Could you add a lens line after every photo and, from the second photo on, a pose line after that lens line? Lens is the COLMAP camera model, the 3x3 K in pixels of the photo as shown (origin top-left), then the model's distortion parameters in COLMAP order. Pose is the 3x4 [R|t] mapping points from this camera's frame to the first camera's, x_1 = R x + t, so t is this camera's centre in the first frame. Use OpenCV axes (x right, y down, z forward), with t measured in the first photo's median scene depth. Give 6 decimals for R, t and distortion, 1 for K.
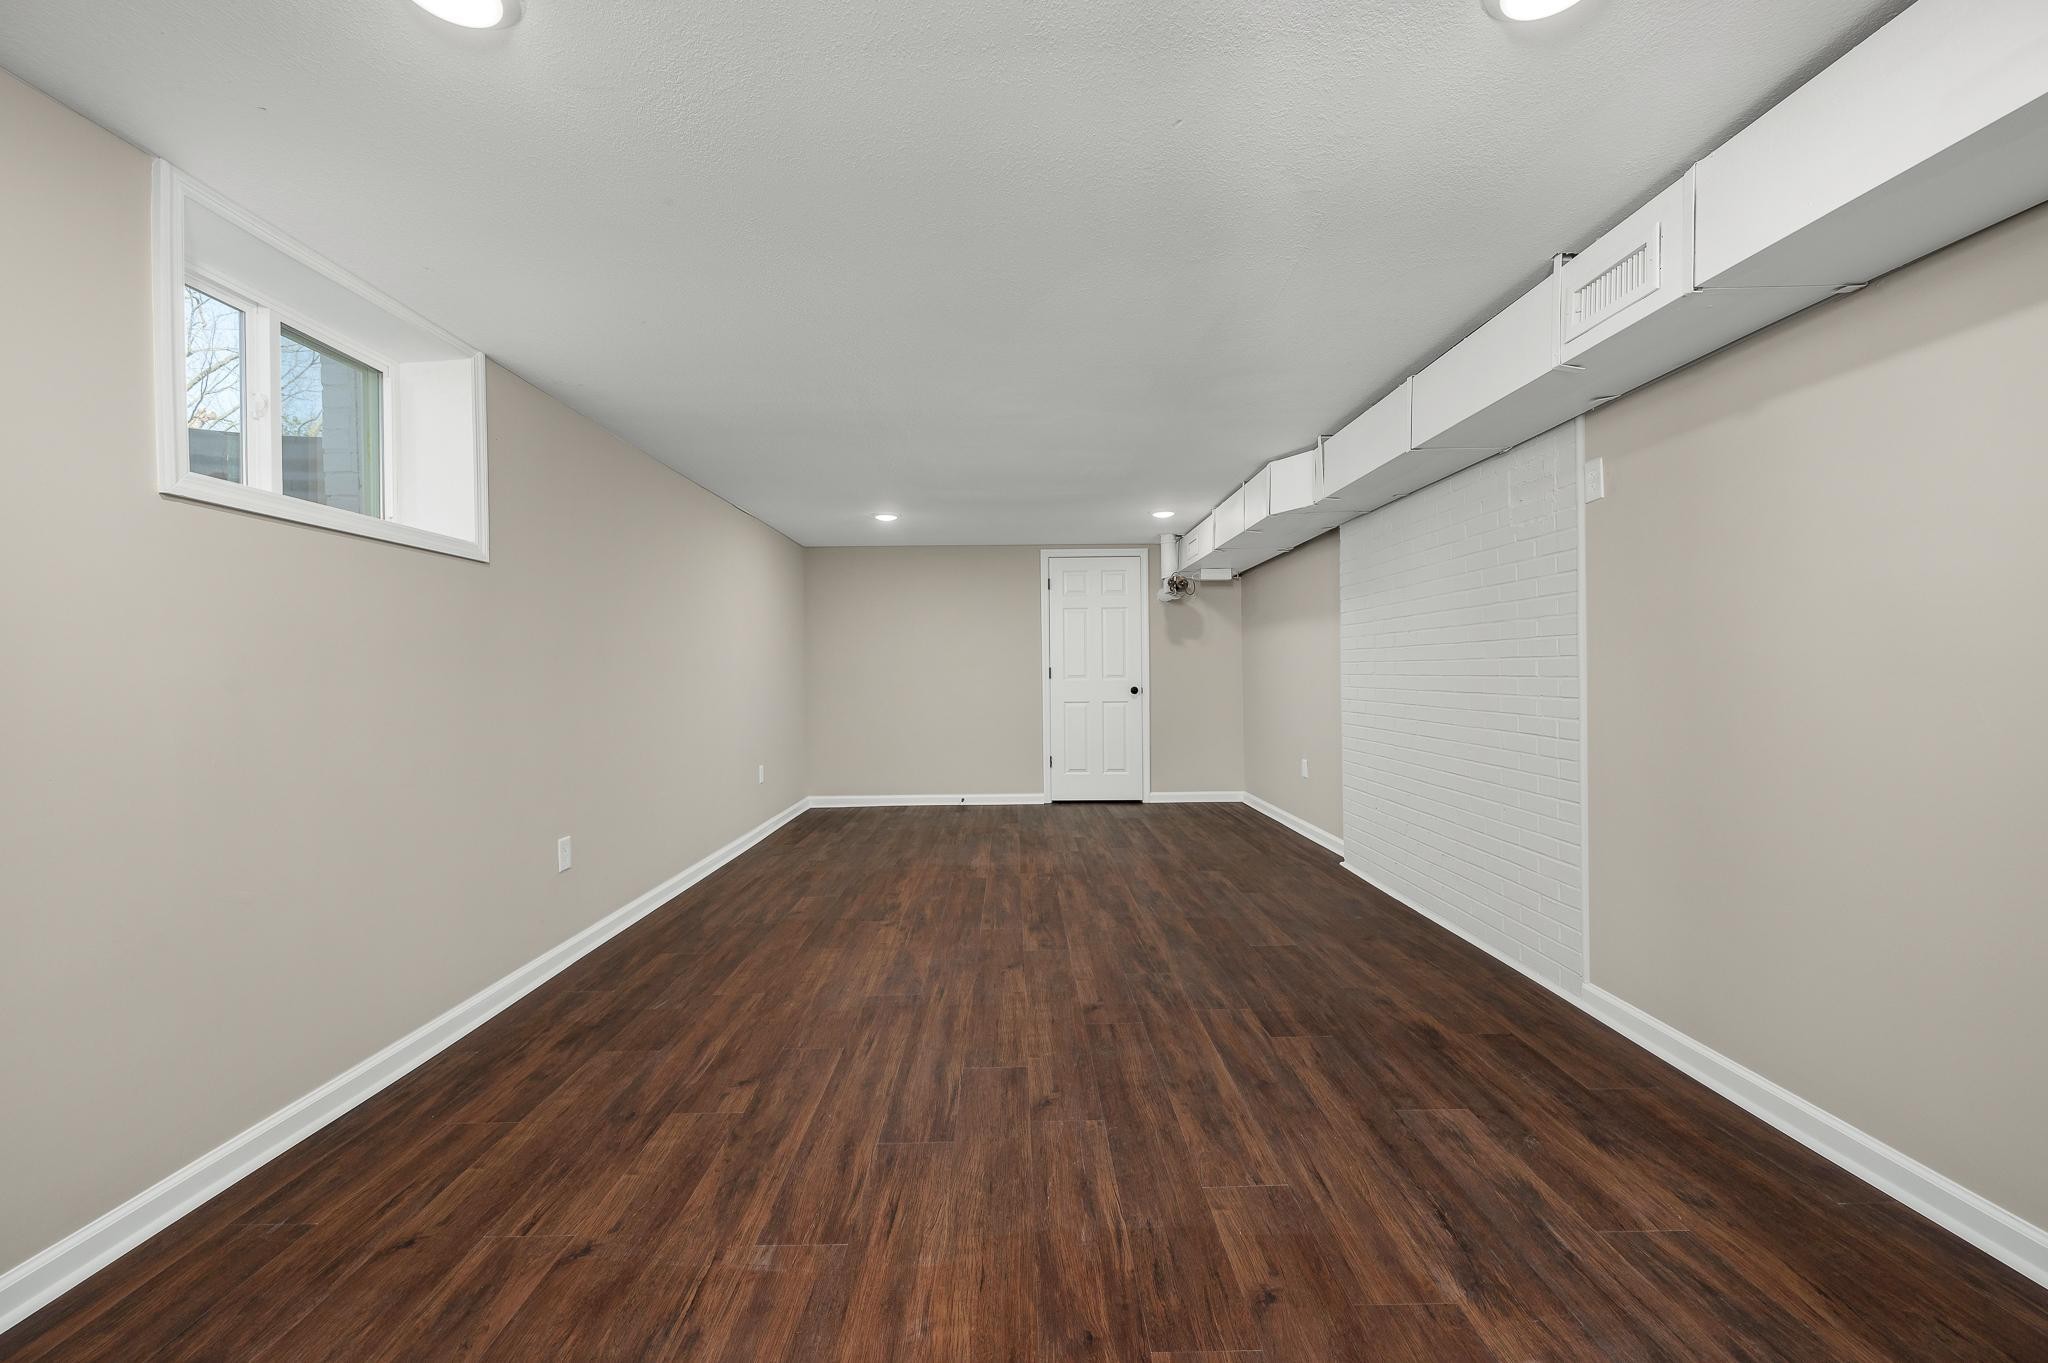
lens RADIAL K [[818.0, 0, 1021.8], [0, 818.0, 675.9], [0, 0, 1]] dist [-0.002390, 0.000005]
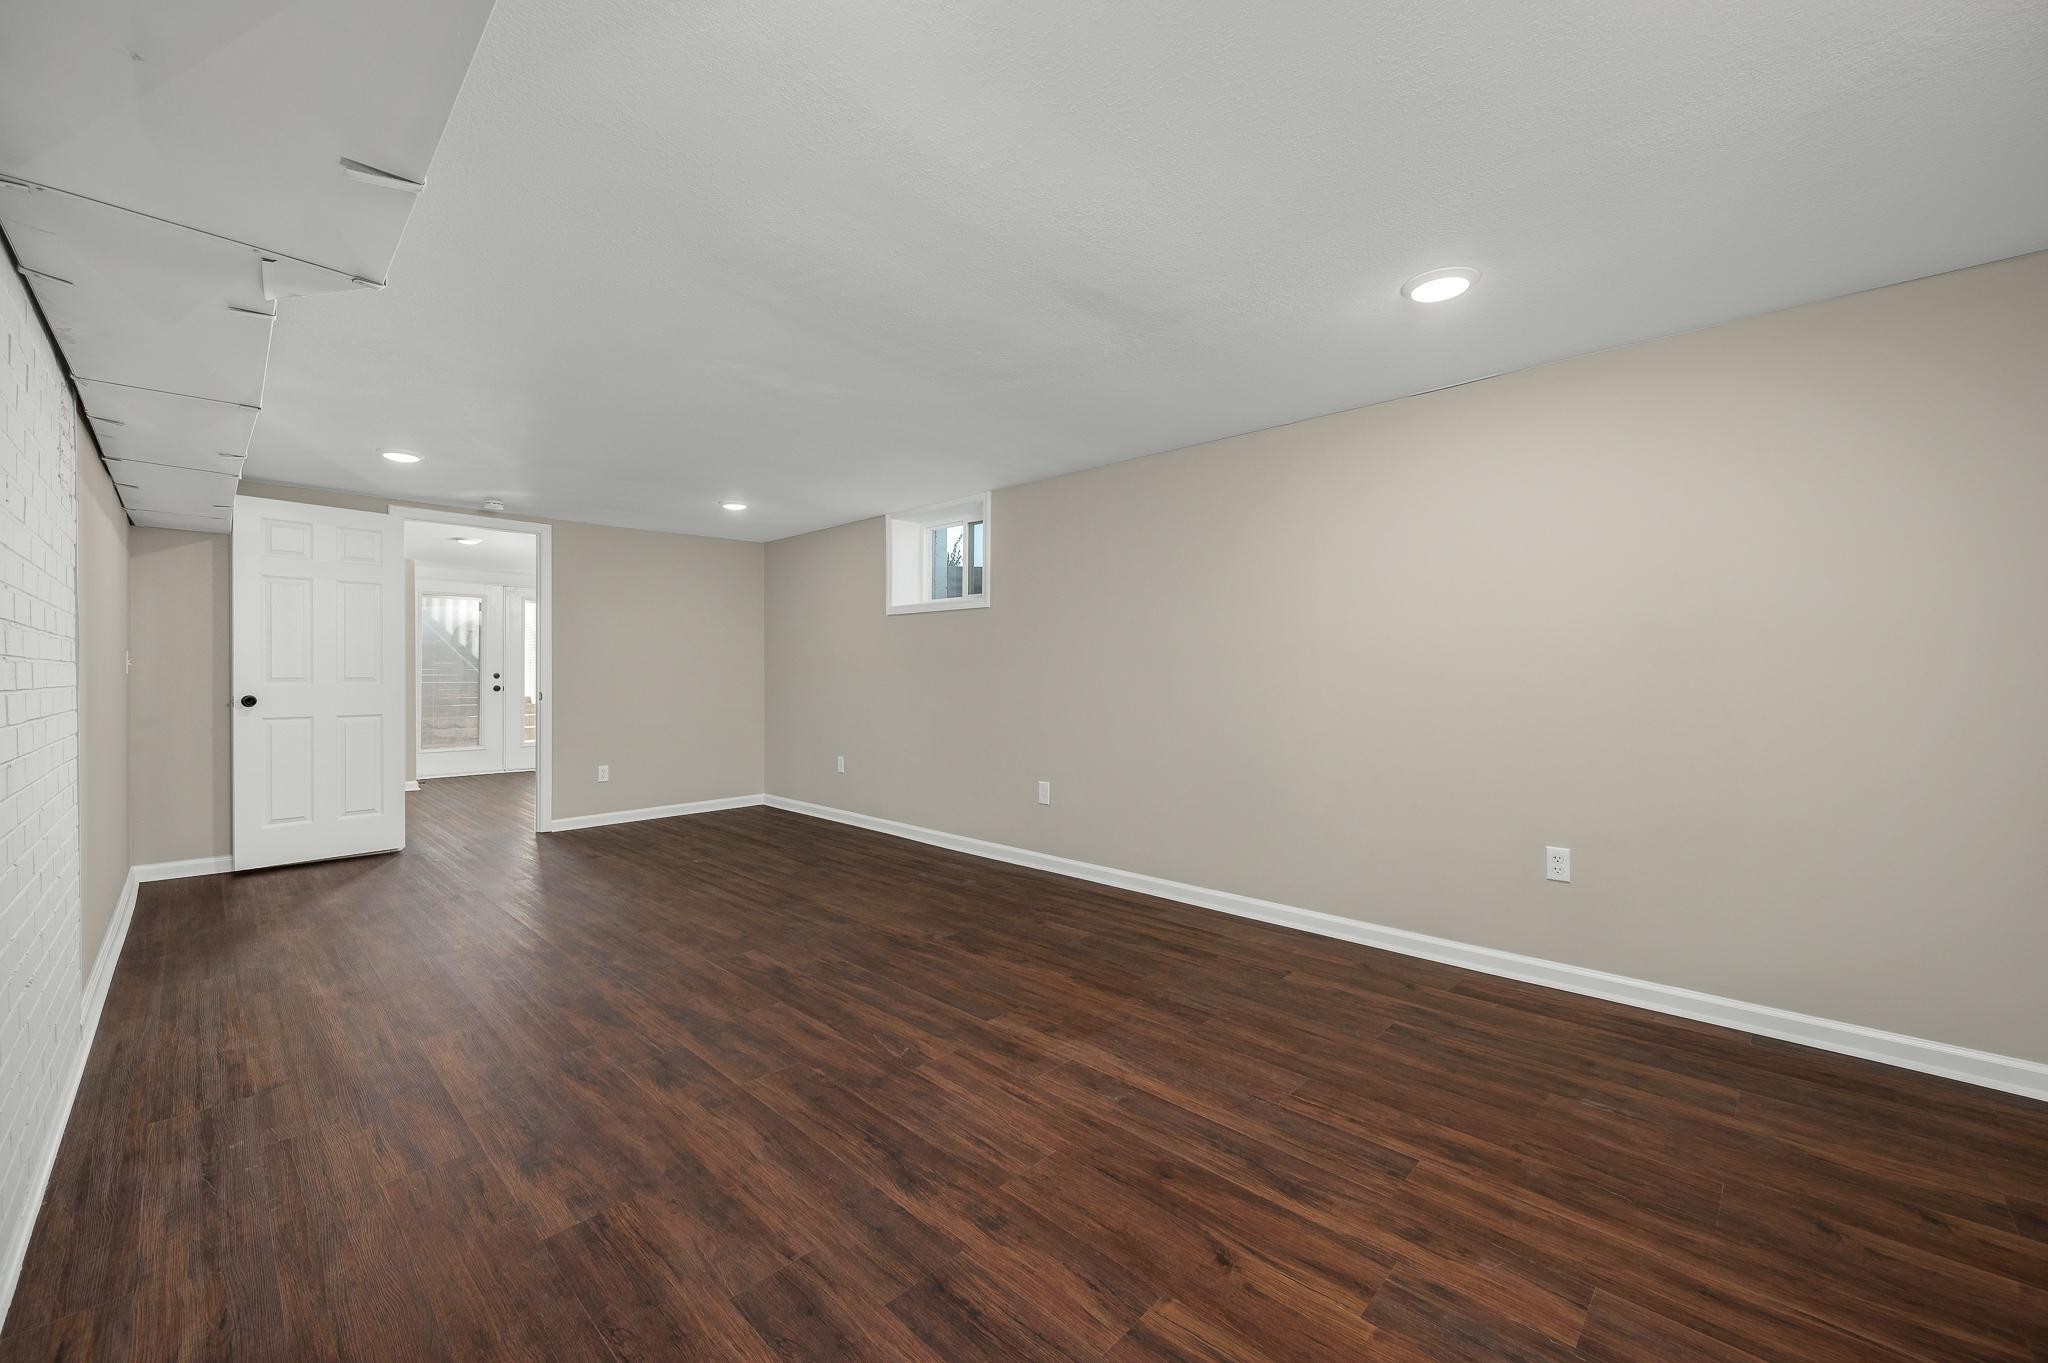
lens RADIAL K [[818.0, 0, 1021.8], [0, 818.0, 675.9], [0, 0, 1]] dist [-0.002390, 0.000005]
pose [[-0.708789, 0.011062, -0.705334, 0.473258], [0.004376, 0.999927, 0.011285, -0.005470], [0.705407, 0.004912, -0.708786, 1.953874]]
